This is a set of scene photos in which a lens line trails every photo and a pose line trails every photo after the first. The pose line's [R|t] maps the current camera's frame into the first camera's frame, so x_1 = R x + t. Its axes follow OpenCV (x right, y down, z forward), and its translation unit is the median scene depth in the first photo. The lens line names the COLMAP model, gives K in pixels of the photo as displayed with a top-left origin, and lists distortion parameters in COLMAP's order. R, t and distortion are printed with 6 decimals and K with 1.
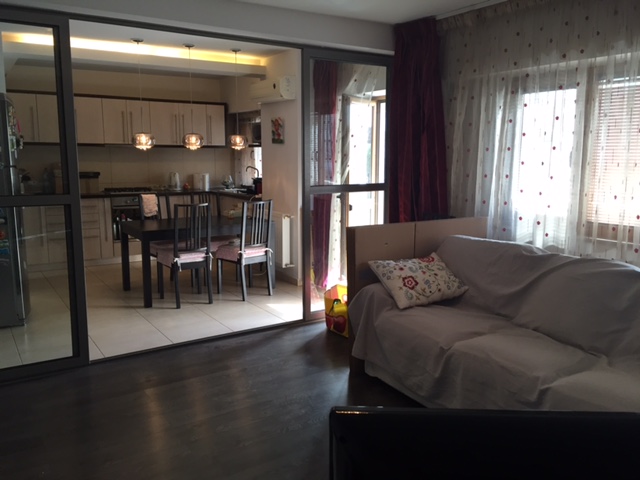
lens RADIAL K [[546.7, 0, 319.9], [0, 546.7, 242.0], [0, 0, 1]] dist [0.077286, -0.085592]
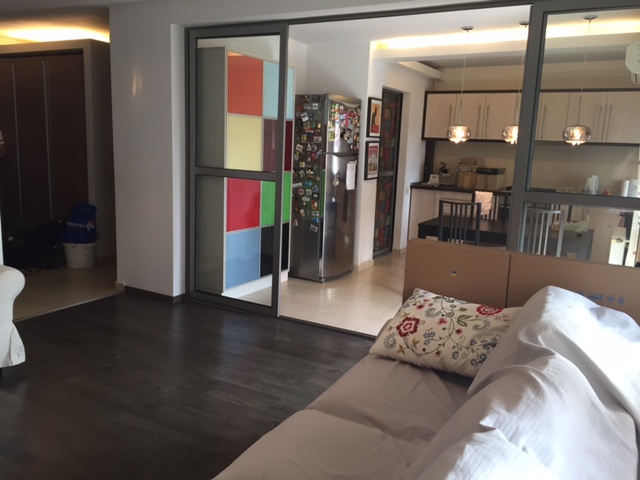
lens RADIAL K [[546.7, 0, 316.5], [0, 546.7, 243.7], [0, 0, 1]] dist [0.077286, -0.085592]
pose [[0.453314, 0.174223, -0.874158, 0.356629], [-0.180848, 0.978291, 0.101195, -0.039491], [0.872812, 0.112217, 0.474981, 0.285043]]
